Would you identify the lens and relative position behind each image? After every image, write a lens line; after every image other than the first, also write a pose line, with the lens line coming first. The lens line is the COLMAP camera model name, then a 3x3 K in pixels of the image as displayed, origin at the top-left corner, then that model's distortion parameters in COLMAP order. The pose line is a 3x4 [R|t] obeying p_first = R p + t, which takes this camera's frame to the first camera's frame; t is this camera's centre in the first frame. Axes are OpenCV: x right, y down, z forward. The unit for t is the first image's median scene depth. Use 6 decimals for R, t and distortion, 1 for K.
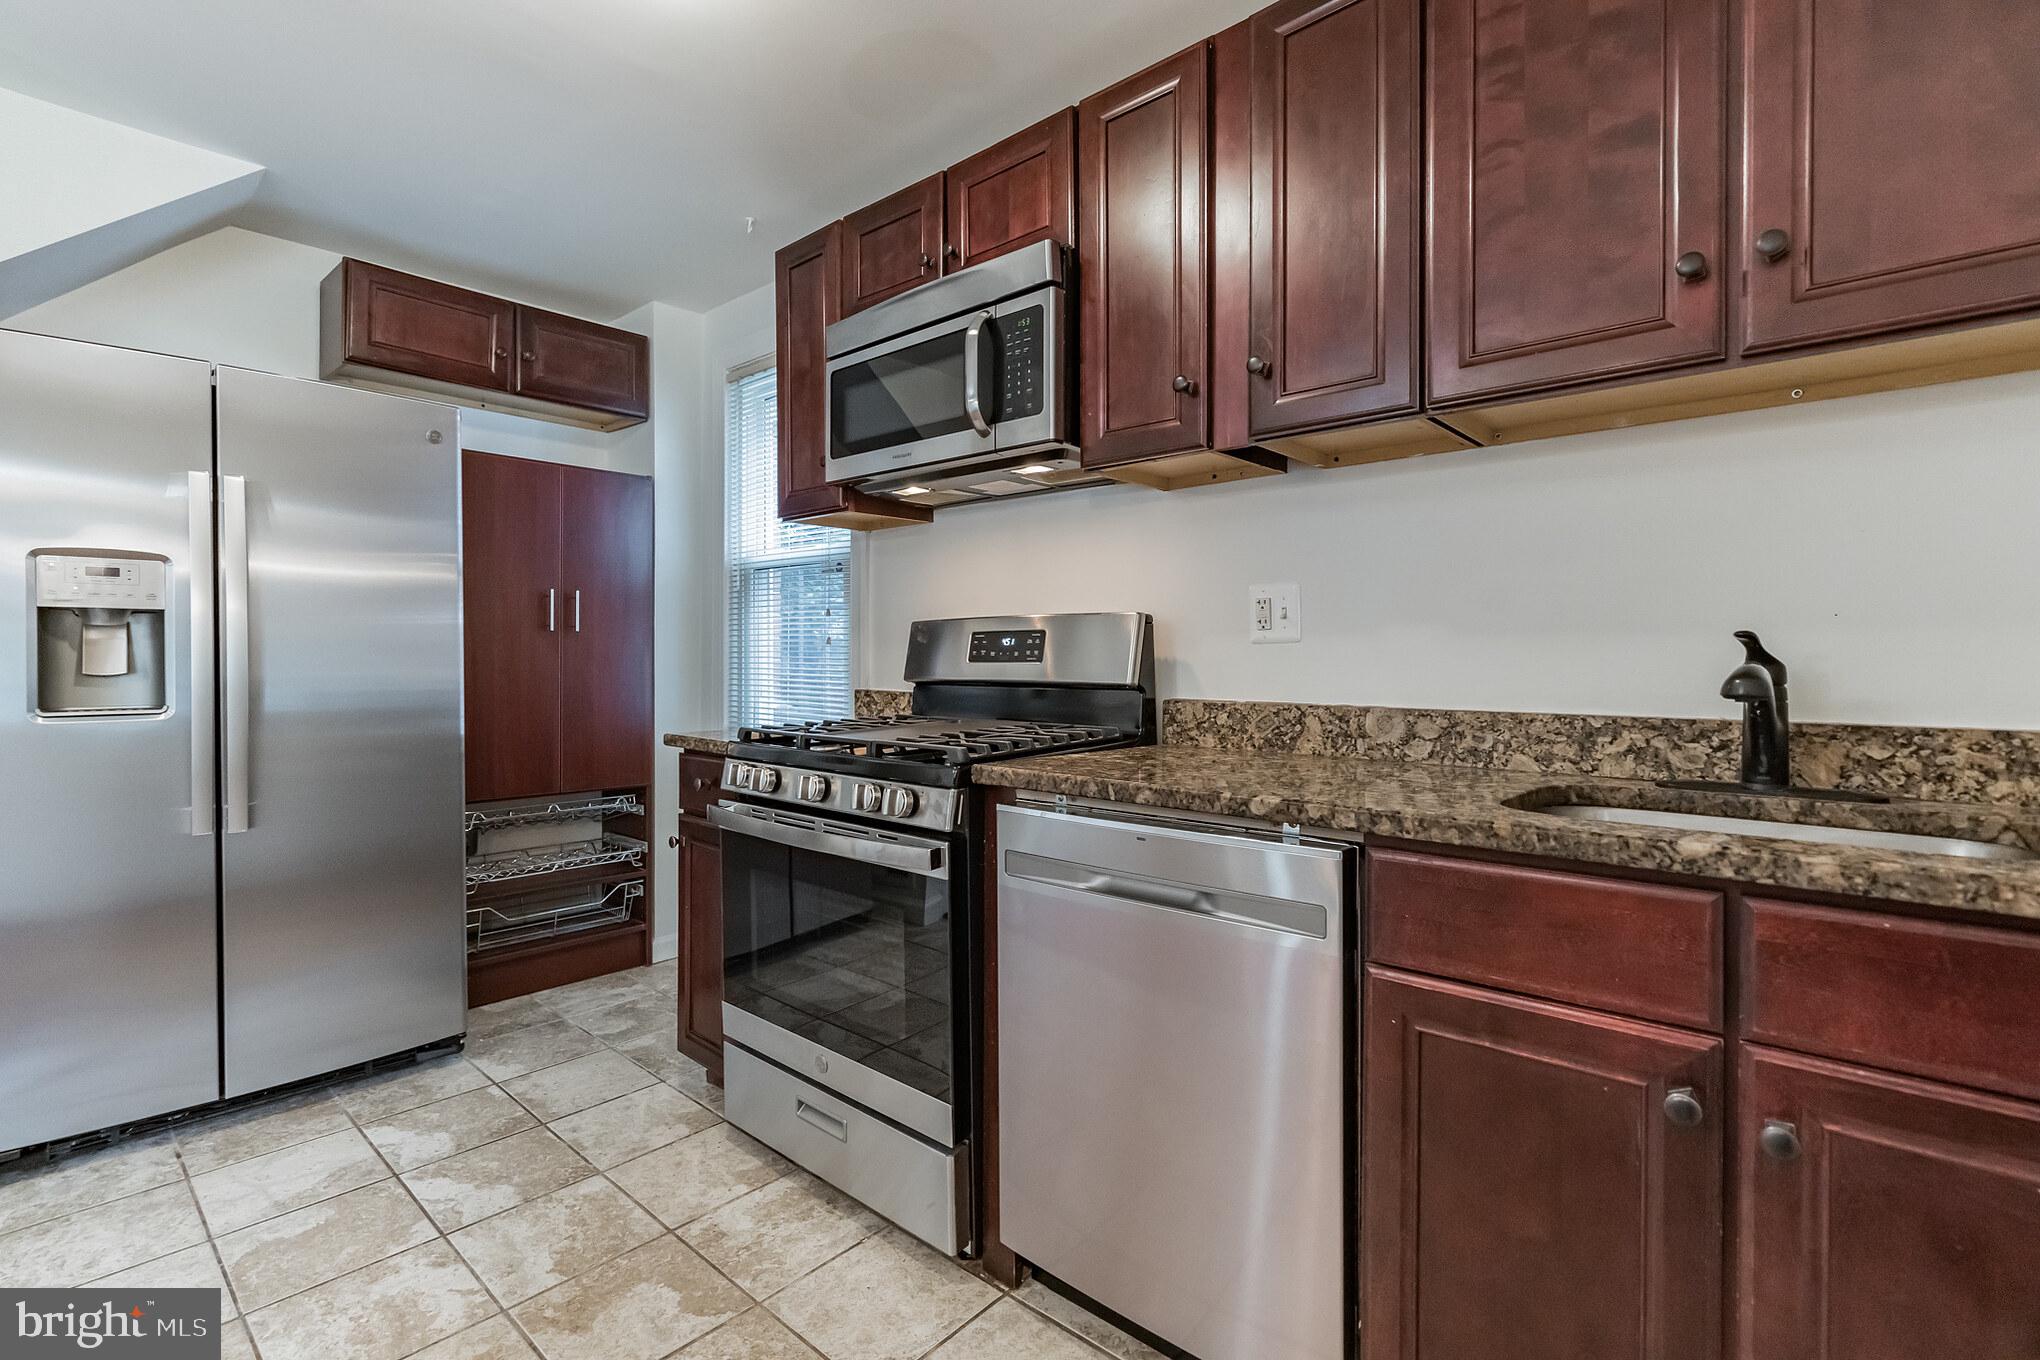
lens RADIAL K [[931.8, 0, 1016.2], [0, 931.8, 666.0], [0, 0, 1]] dist [-0.002609, 0.000680]
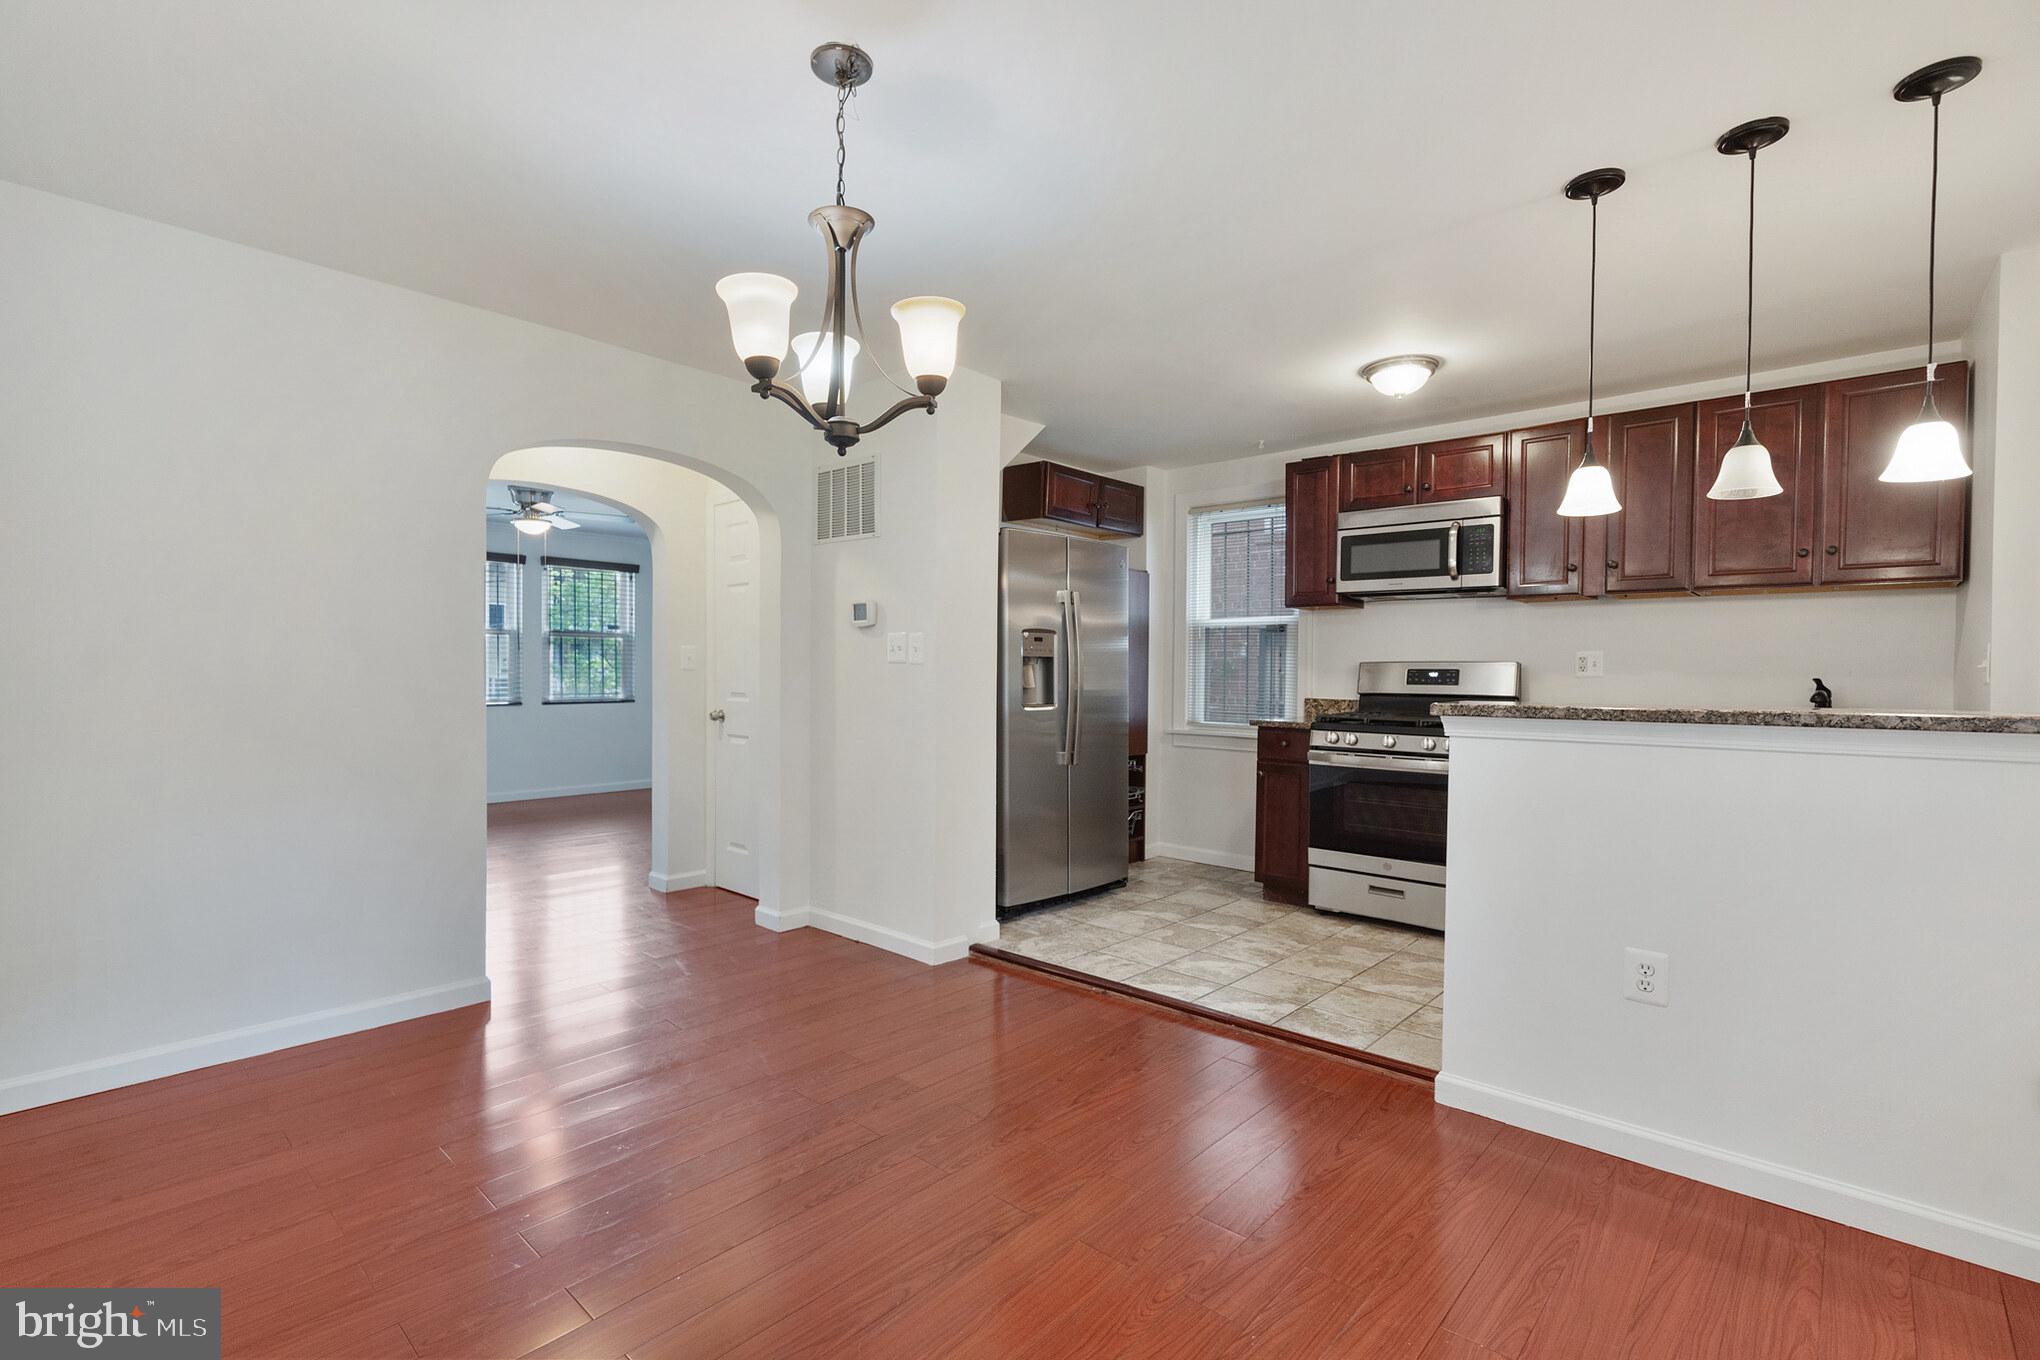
lens RADIAL K [[931.8, 0, 1023.6], [0, 931.8, 696.5], [0, 0, 1]] dist [-0.002609, 0.000680]
pose [[0.999842, 0.007706, 0.016044, -1.014790], [-0.007995, 0.999806, 0.018014, -0.008839], [-0.015902, -0.018139, 0.999709, -1.087693]]
